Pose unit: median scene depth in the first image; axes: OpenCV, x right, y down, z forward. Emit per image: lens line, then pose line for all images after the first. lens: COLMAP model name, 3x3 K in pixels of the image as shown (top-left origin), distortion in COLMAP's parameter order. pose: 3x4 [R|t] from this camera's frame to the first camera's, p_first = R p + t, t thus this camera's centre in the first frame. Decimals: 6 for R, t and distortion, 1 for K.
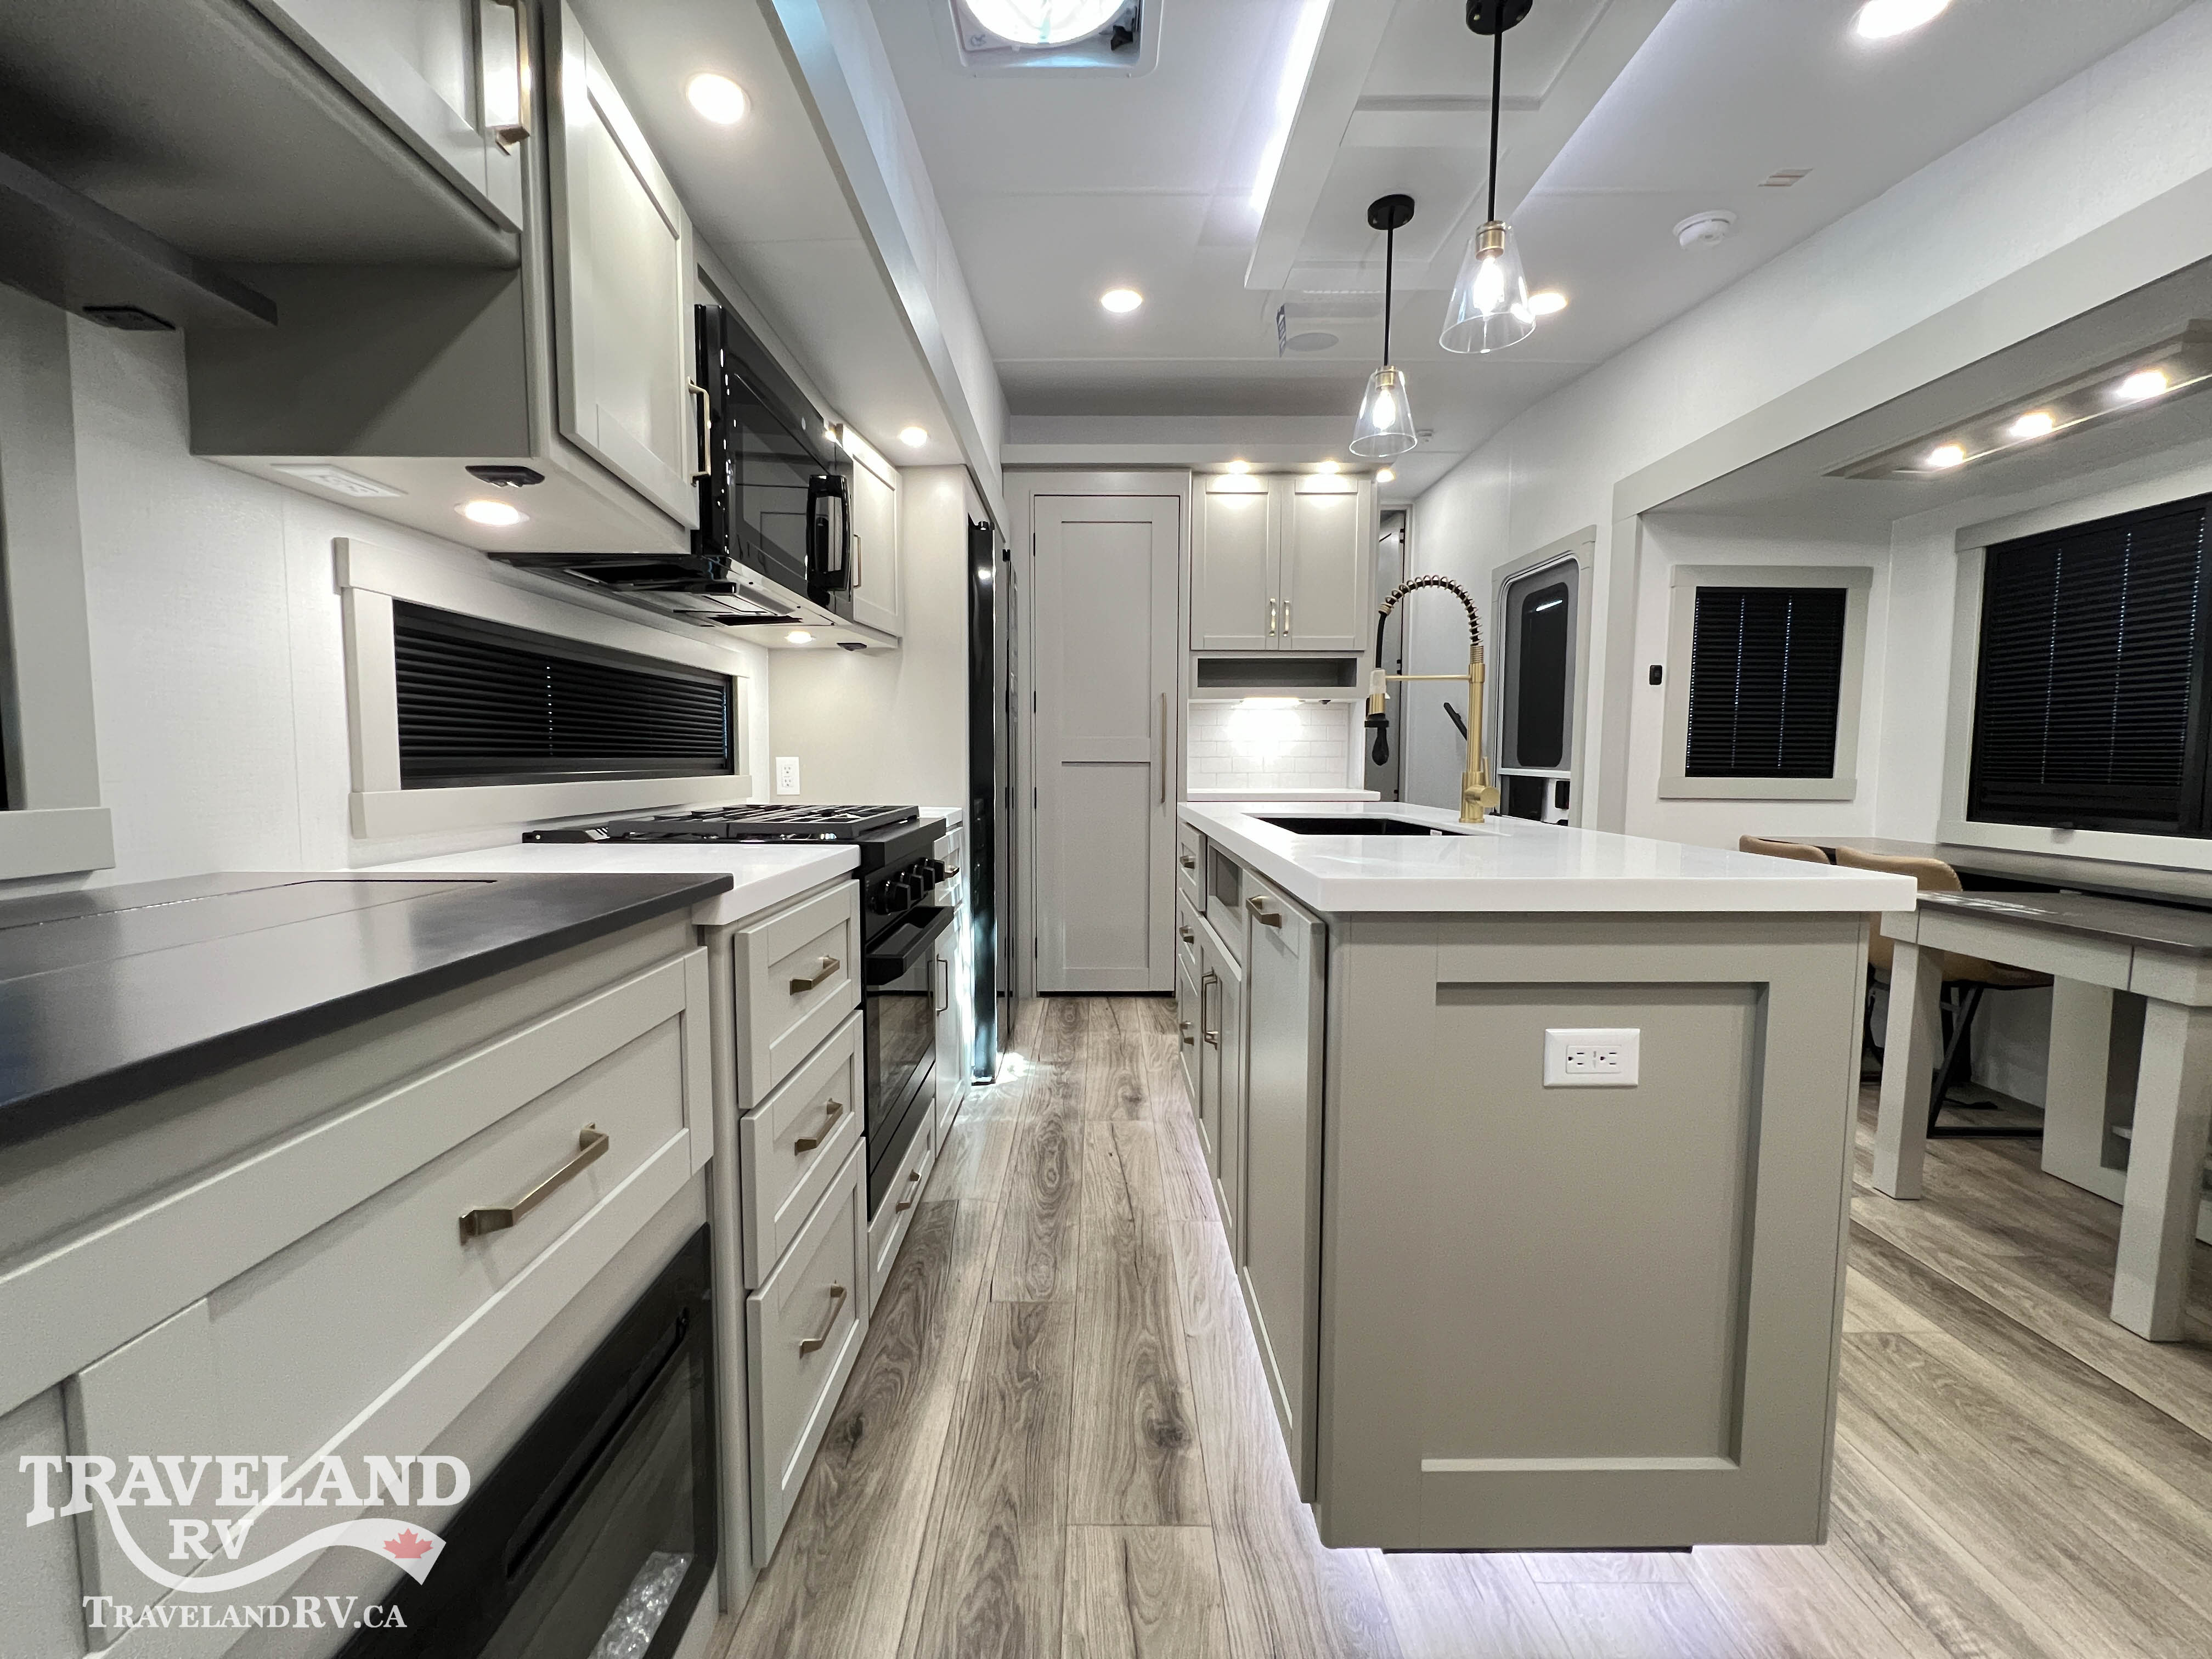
lens RADIAL K [[881.7, 0, 1102.4], [0, 881.7, 826.5], [0, 0, 1]] dist [-0.001482, 0.000349]
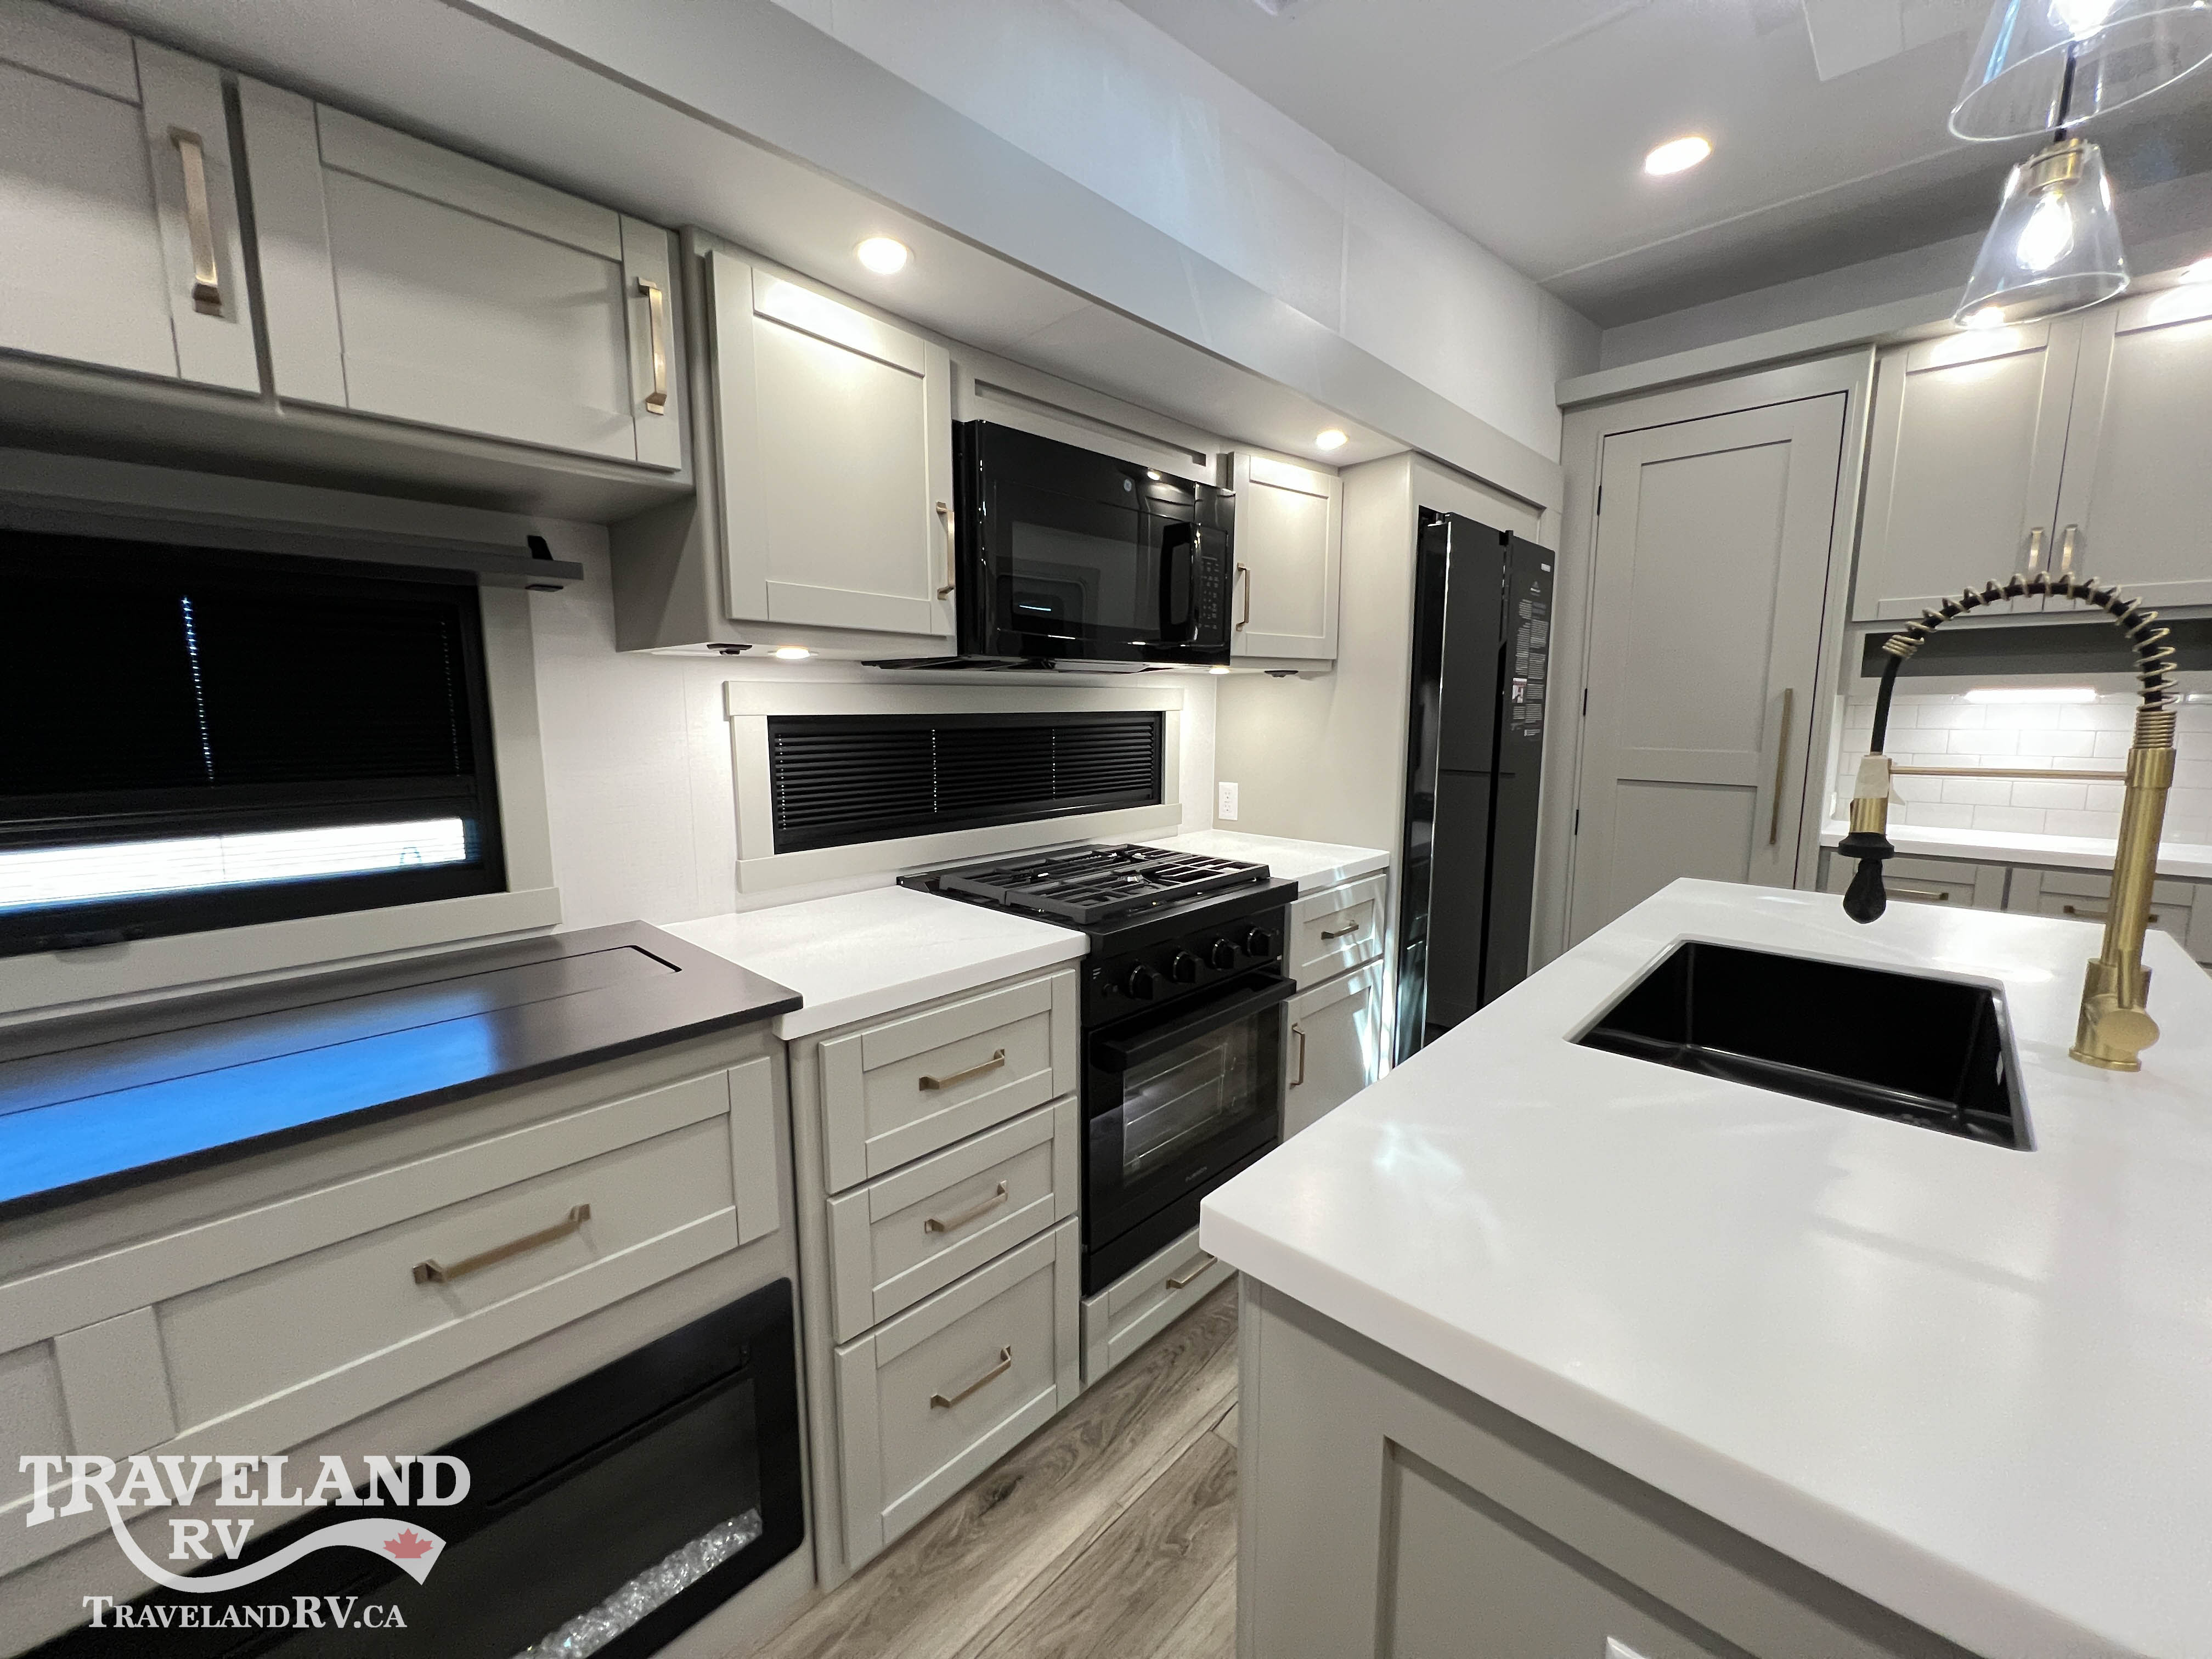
lens RADIAL K [[881.7, 0, 1102.4], [0, 881.7, 826.5], [0, 0, 1]] dist [-0.001482, 0.000349]
pose [[0.720562, 0.091904, -0.687273, 0.261771], [-0.048529, 0.995431, 0.082232, -0.116326], [0.691690, -0.025901, 0.721730, 0.191564]]
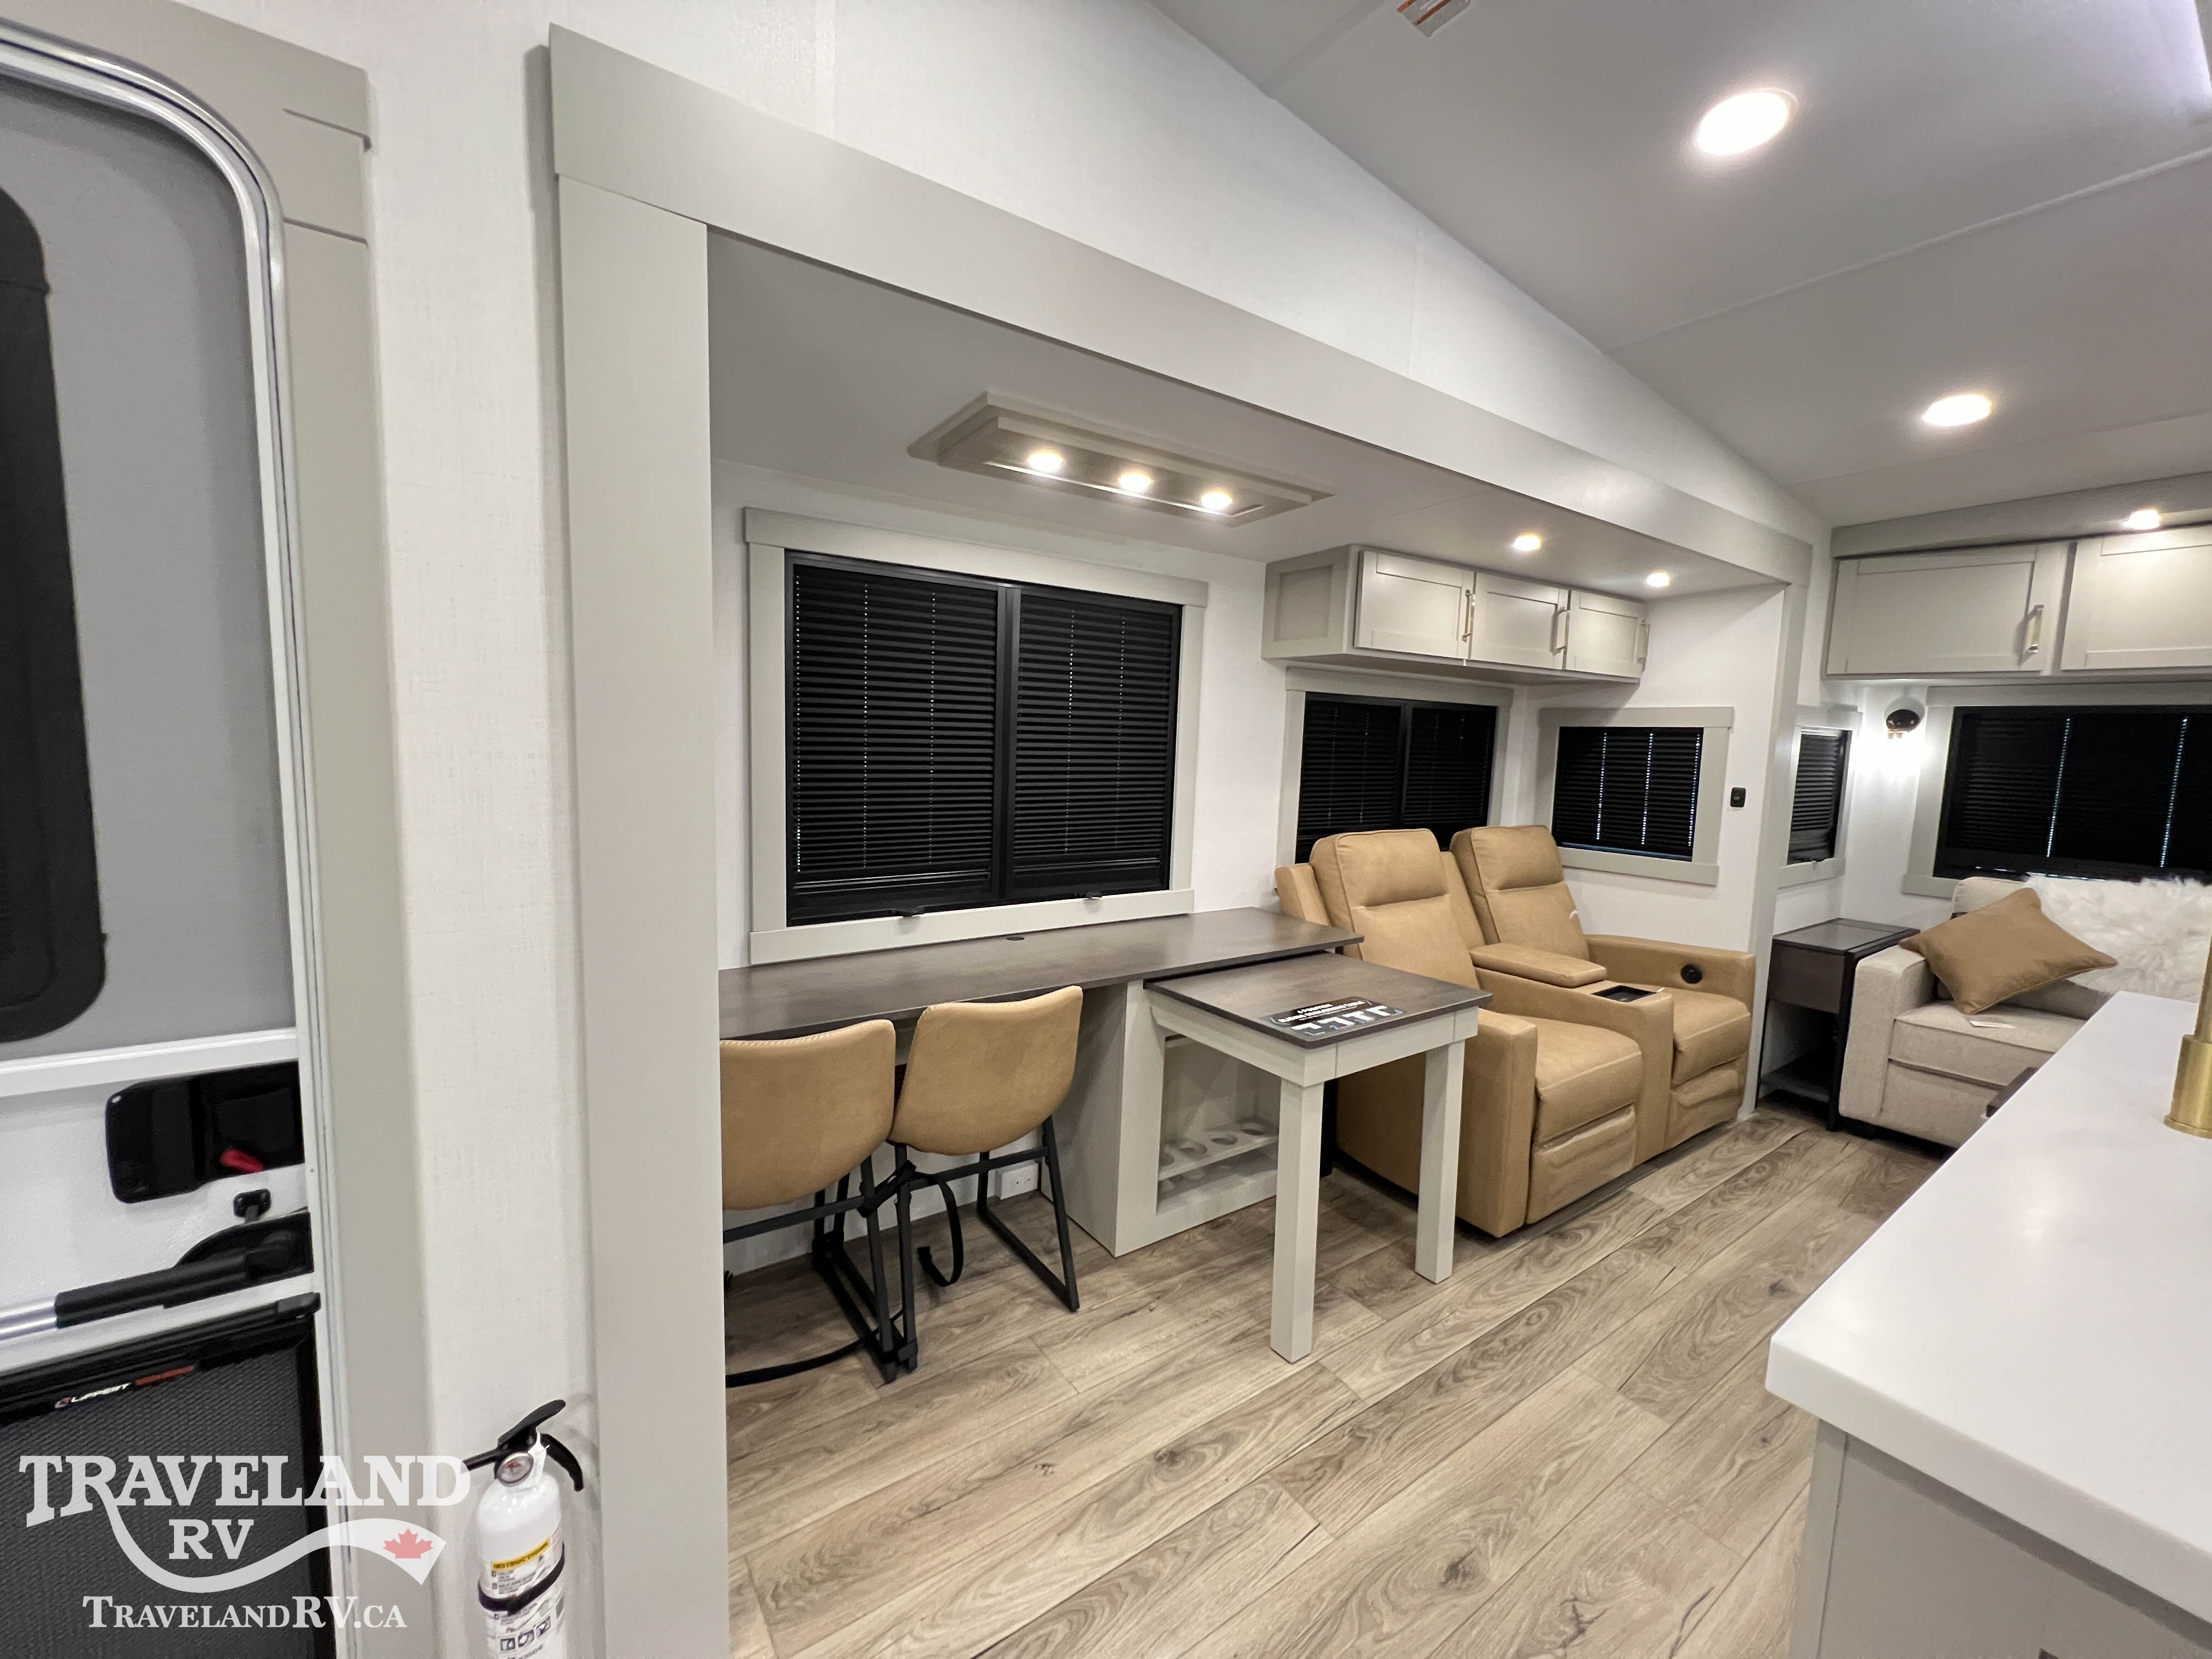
lens RADIAL K [[881.7, 0, 1102.4], [0, 881.7, 826.5], [0, 0, 1]] dist [-0.001482, 0.000349]
pose [[-0.571348, -0.106361, 0.813787, 0.294356], [0.033672, 0.987694, 0.152731, -0.228405], [-0.820017, 0.114664, -0.560736, 1.416471]]
